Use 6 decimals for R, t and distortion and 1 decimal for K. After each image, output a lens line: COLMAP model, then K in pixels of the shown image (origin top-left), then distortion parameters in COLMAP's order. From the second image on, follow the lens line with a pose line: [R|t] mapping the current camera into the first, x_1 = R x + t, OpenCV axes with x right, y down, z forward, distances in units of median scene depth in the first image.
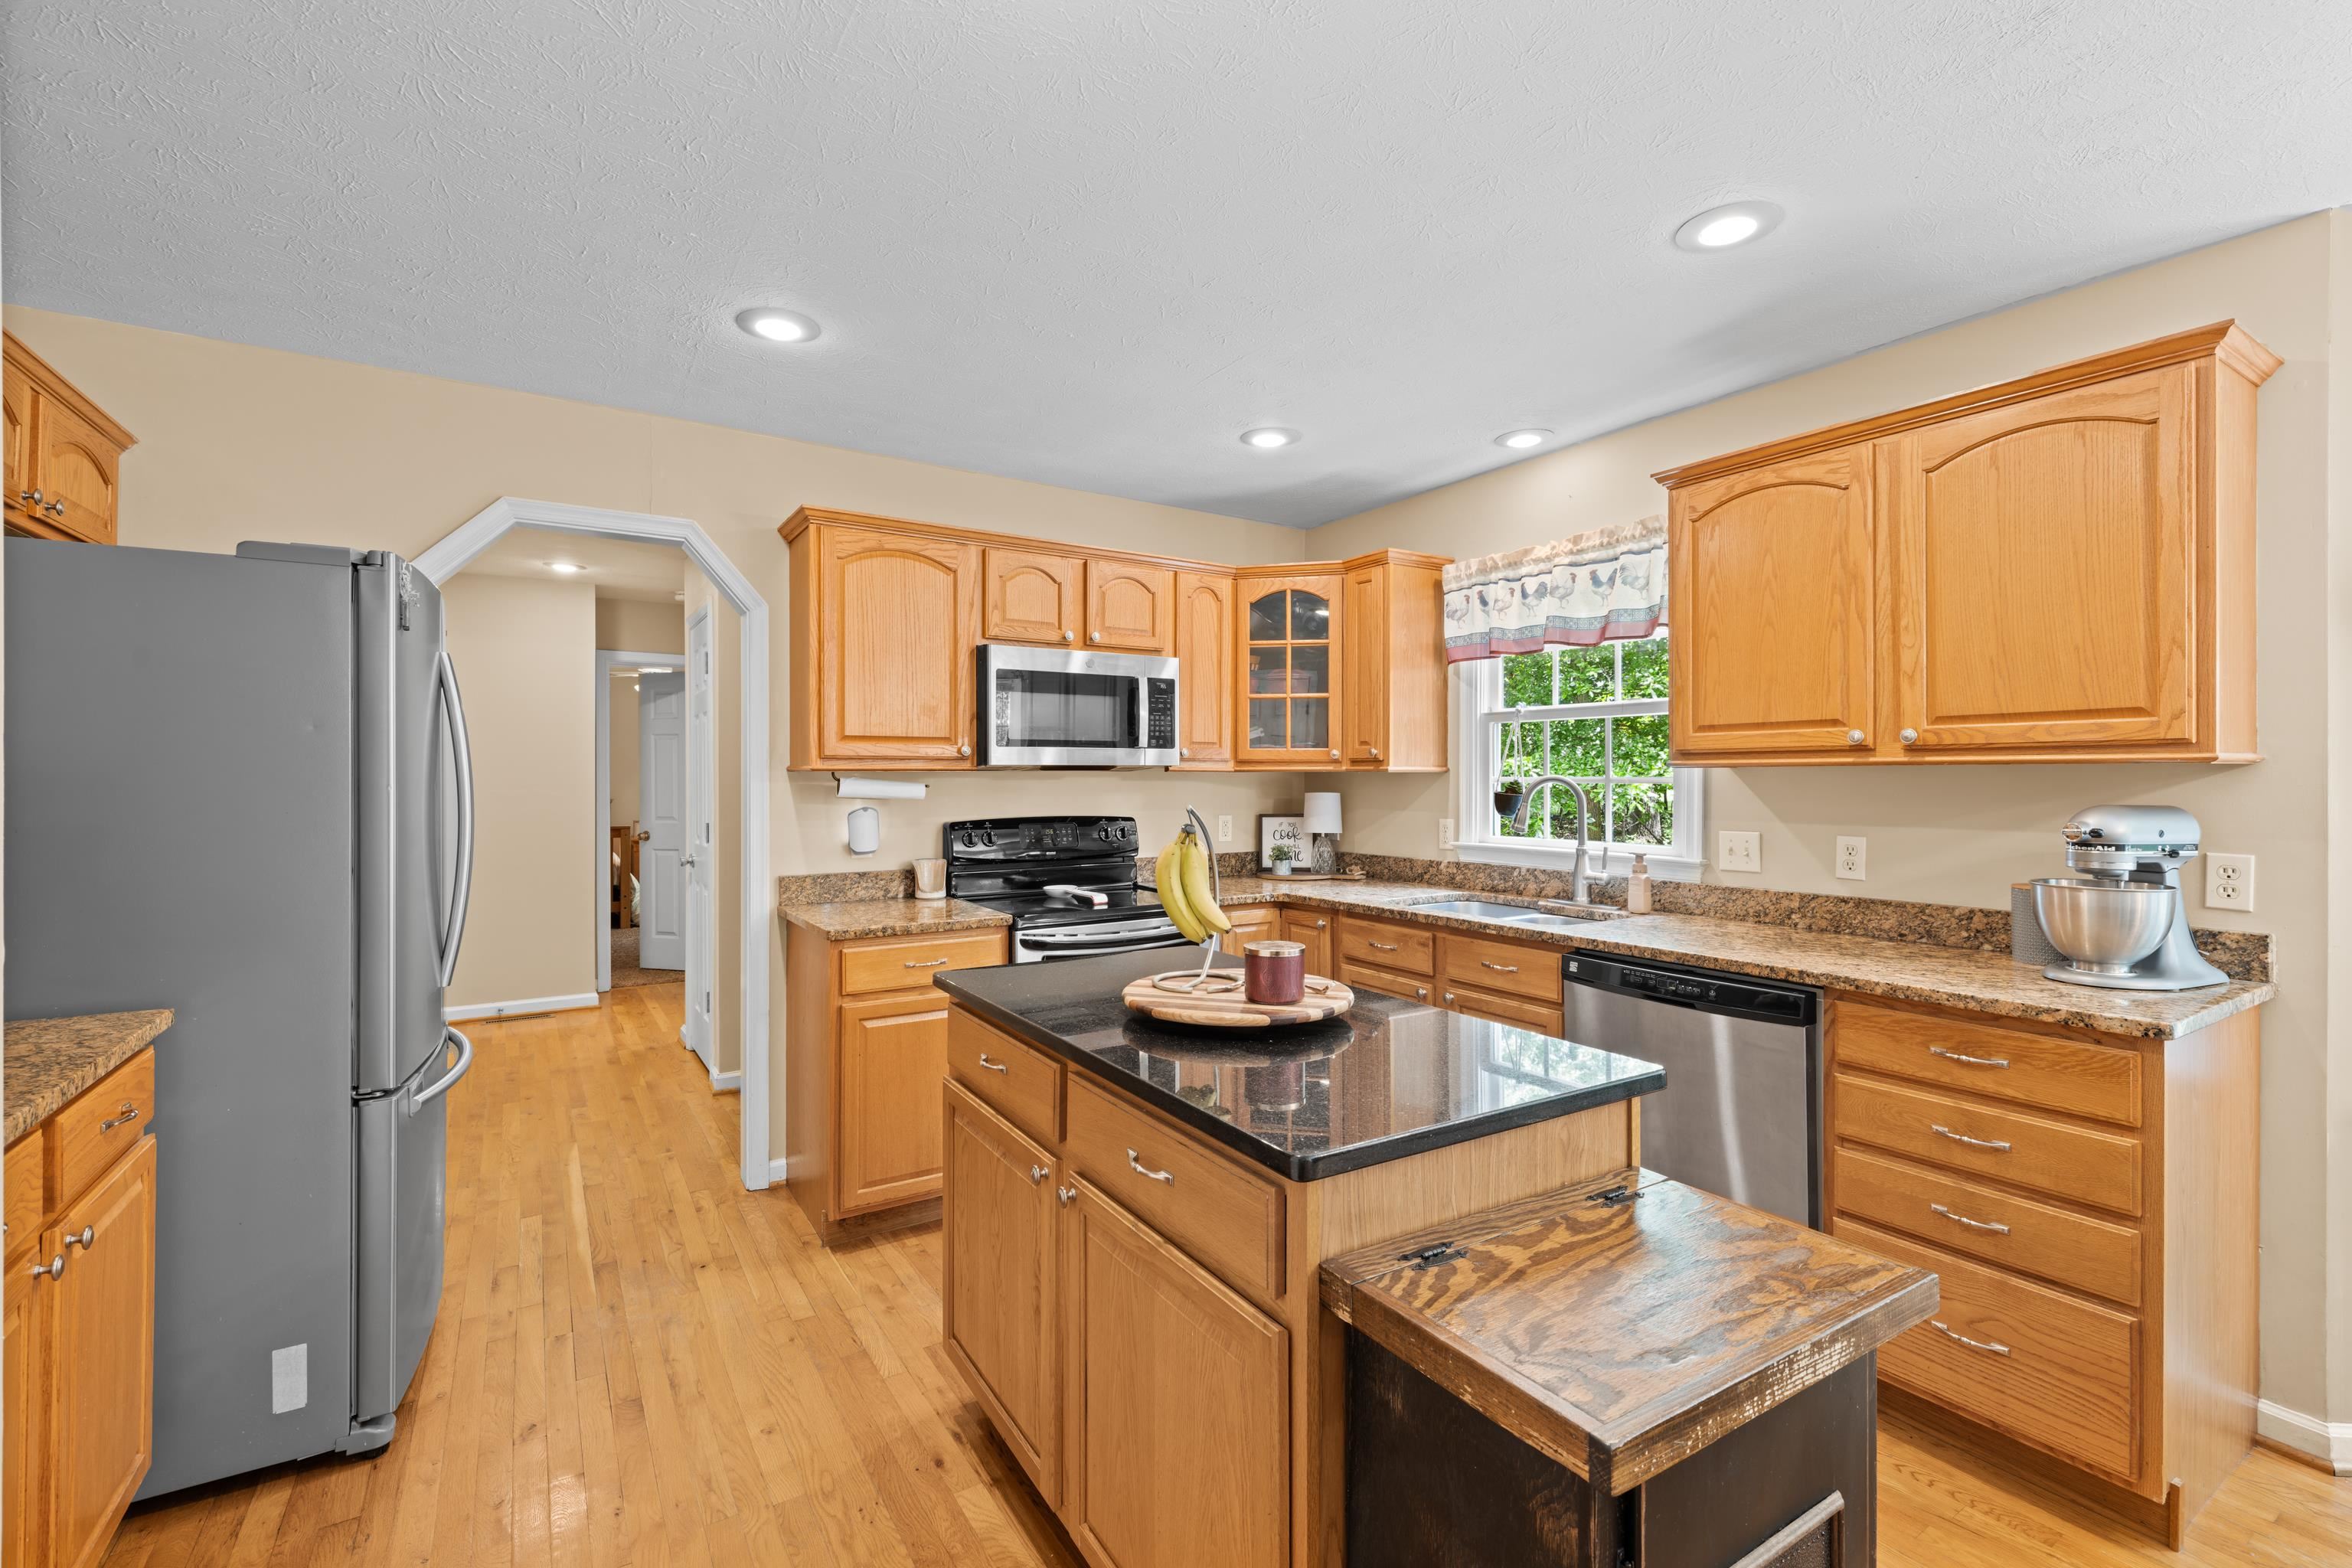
lens RADIAL K [[1004.0, 0, 1178.6], [0, 1004.0, 782.3], [0, 0, 1]] dist [-0.000628, 0.001265]
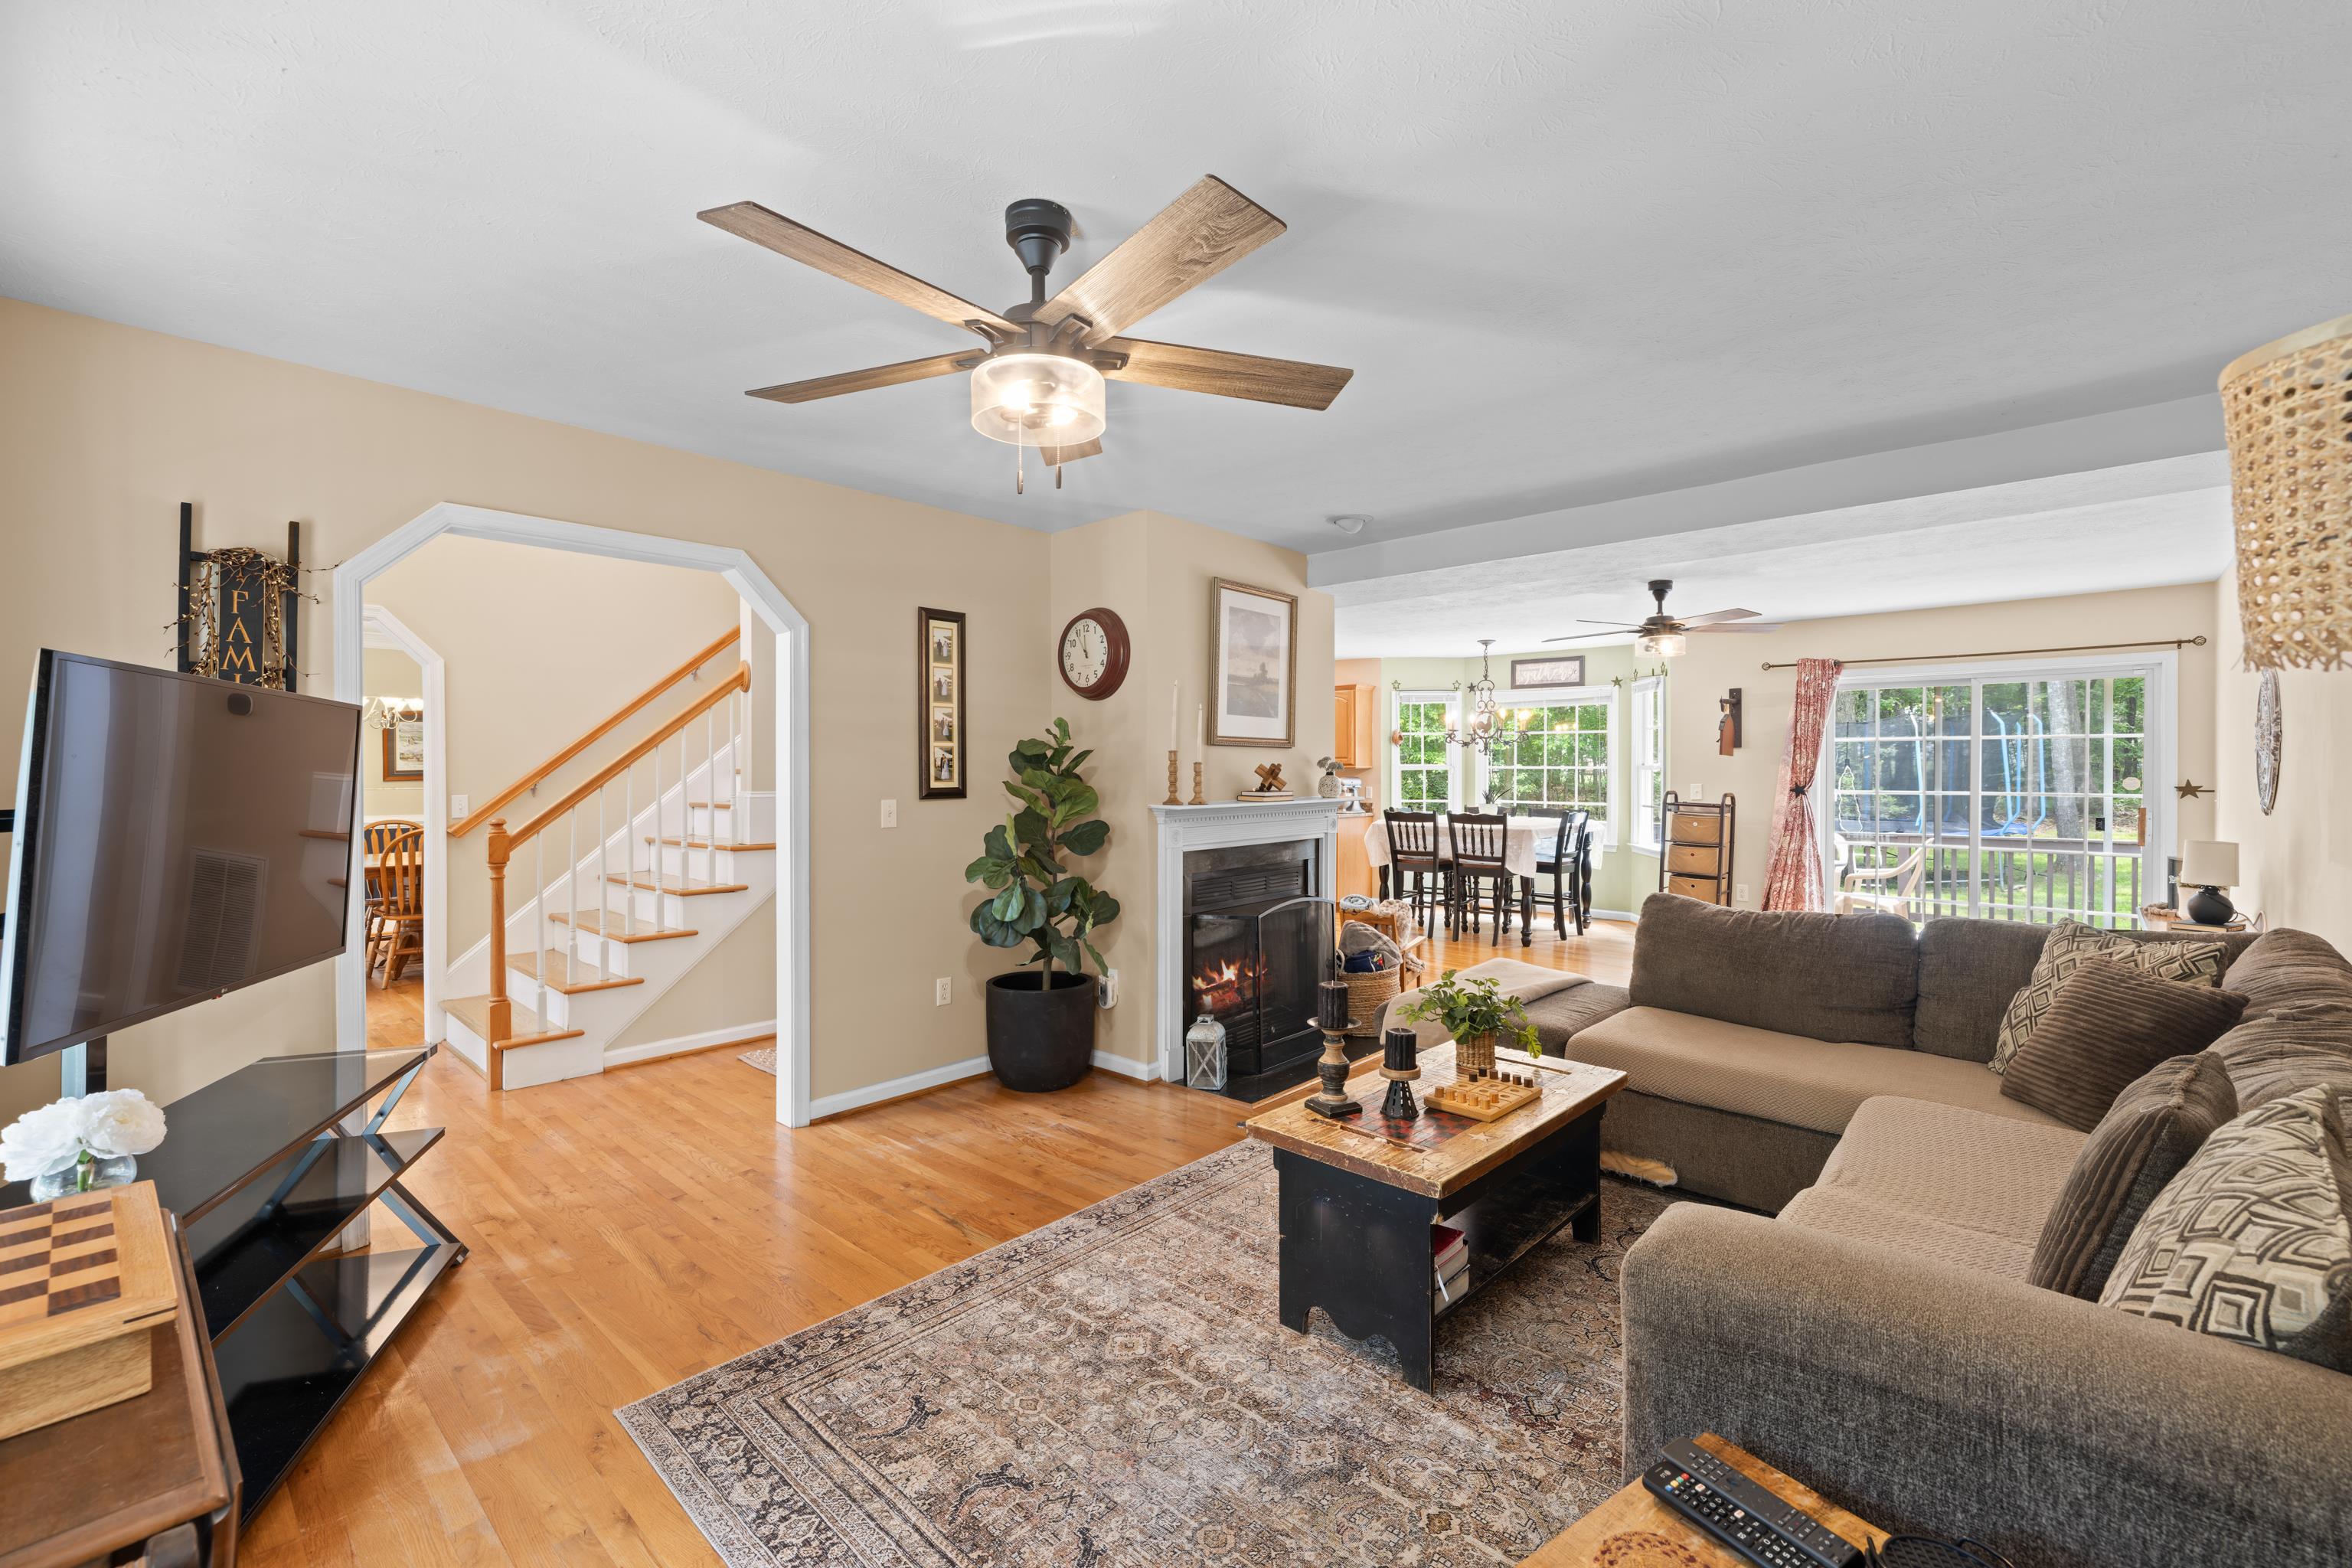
lens RADIAL K [[1004.0, 0, 1167.3], [0, 1004.0, 789.1], [0, 0, 1]] dist [-0.000628, 0.001265]
pose [[0.969507, -0.006072, 0.244990, -0.714833], [0.002461, 0.999884, 0.015041, 0.004567], [-0.245053, -0.013980, 0.969409, -2.294780]]
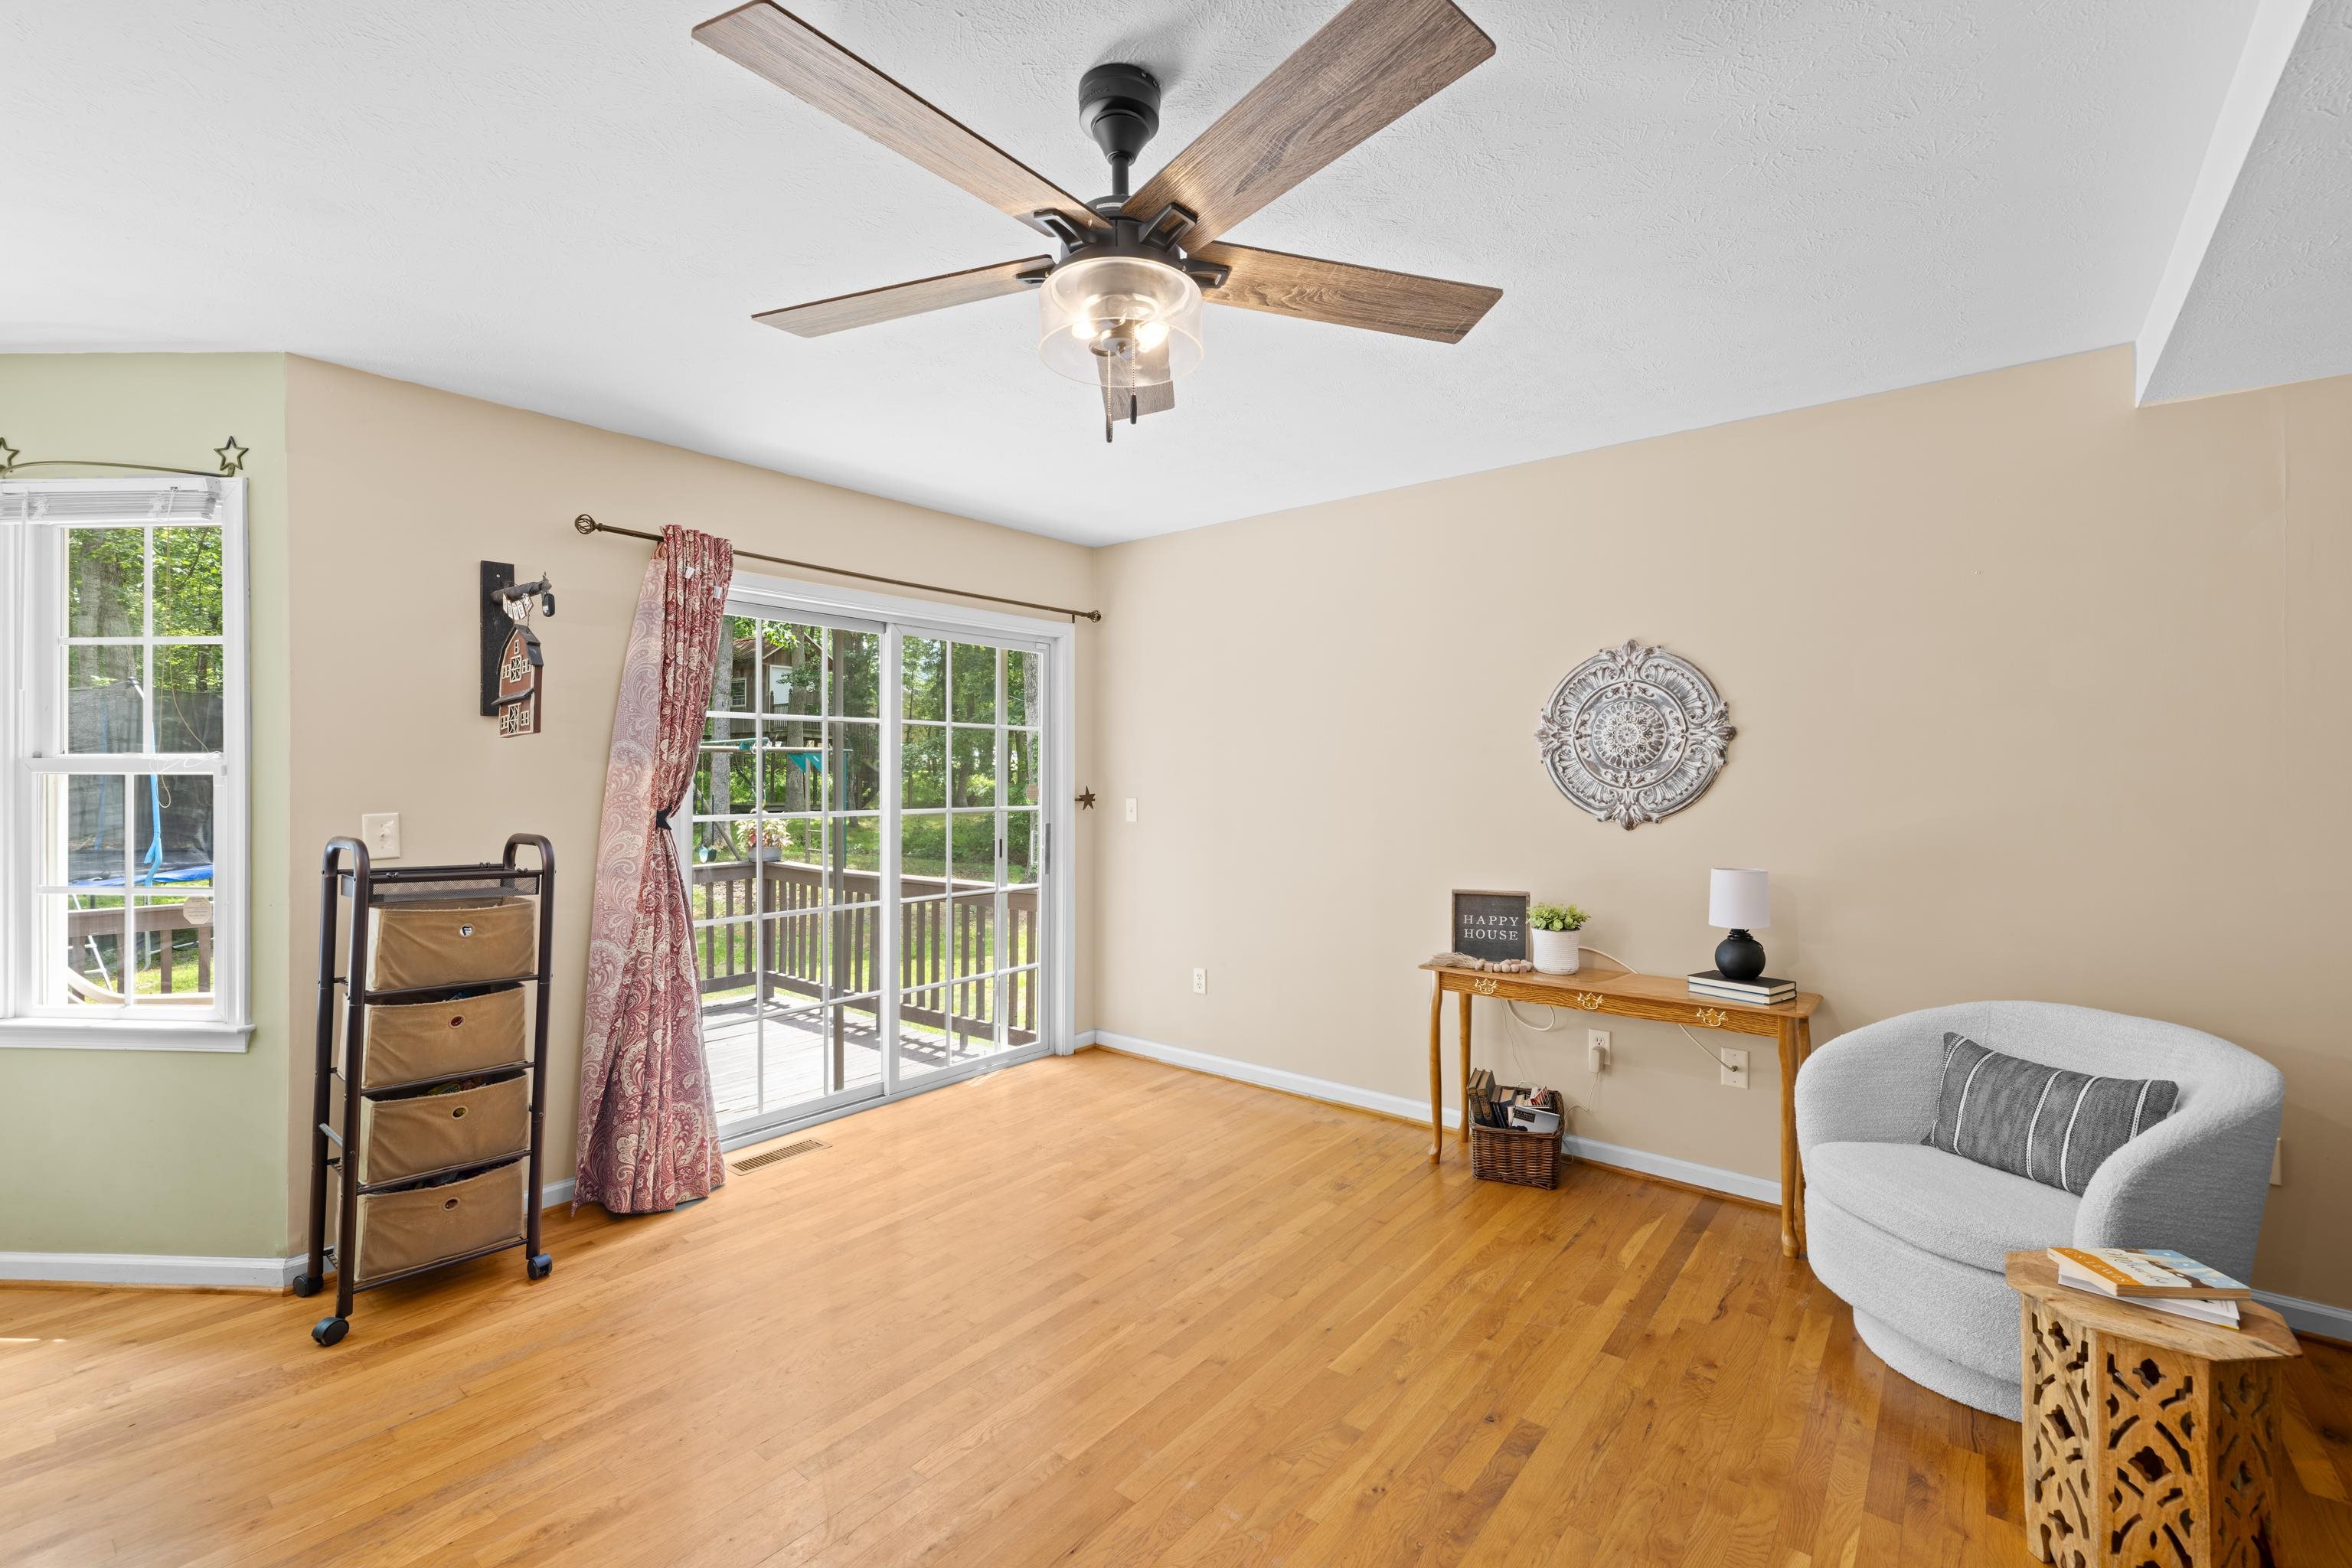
lens RADIAL K [[1004.0, 0, 1172.2], [0, 1004.0, 772.5], [0, 0, 1]] dist [-0.000628, 0.001265]
pose [[-0.306058, 0.000582, 0.952013, 0.154243], [0.002927, 0.999996, 0.000330, -0.001822], [-0.952008, 0.002887, -0.306058, -0.532272]]
